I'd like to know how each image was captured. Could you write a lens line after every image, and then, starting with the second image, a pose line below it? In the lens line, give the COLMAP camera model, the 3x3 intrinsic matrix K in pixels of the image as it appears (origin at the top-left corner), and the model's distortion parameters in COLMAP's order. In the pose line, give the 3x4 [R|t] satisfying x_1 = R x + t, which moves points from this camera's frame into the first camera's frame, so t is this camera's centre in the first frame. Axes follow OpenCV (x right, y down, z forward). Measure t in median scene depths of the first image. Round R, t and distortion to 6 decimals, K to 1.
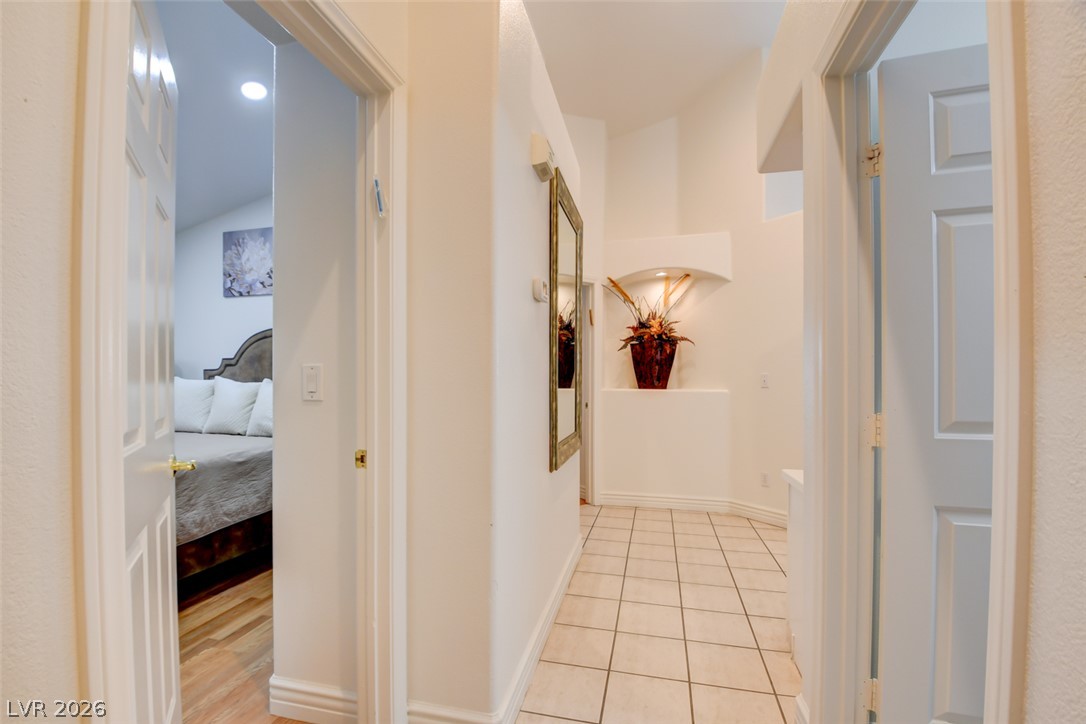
lens RADIAL K [[483.9, 0, 531.4], [0, 483.9, 379.3], [0, 0, 1]] dist [-0.000952, -0.011618]
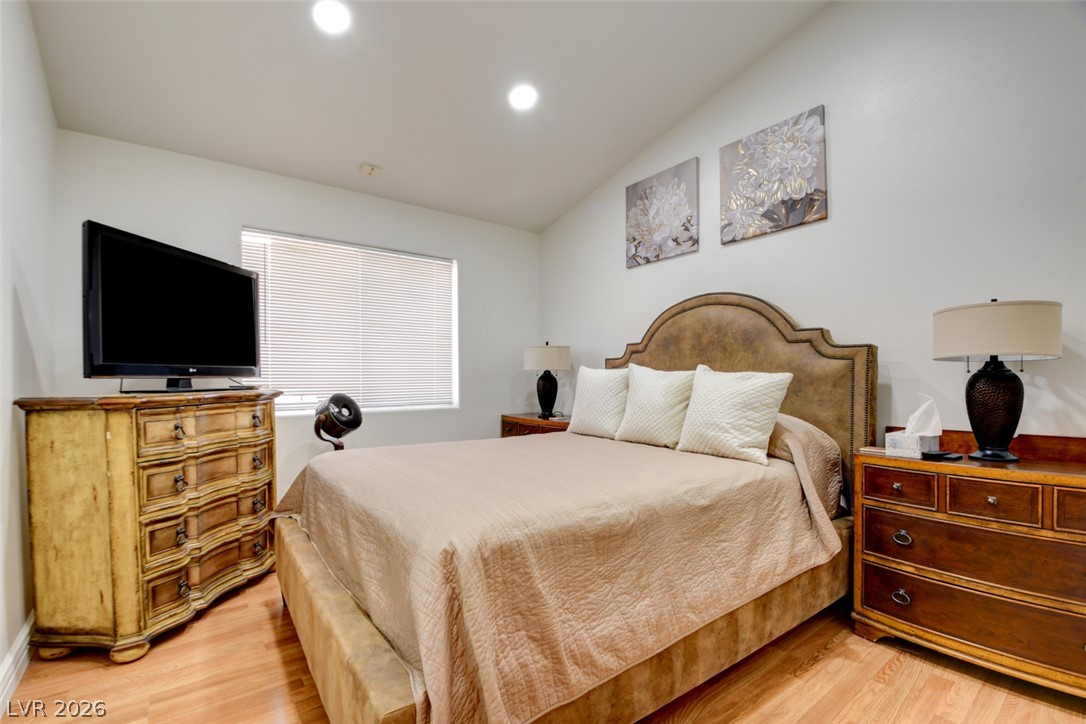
lens RADIAL K [[483.9, 0, 542.0], [0, 483.9, 372.2], [0, 0, 1]] dist [-0.000952, -0.011618]
pose [[0.788735, -0.010620, -0.614642, -0.265262], [0.000743, 0.999867, -0.016322, 0.016695], [0.614733, 0.012417, 0.788638, 0.289855]]
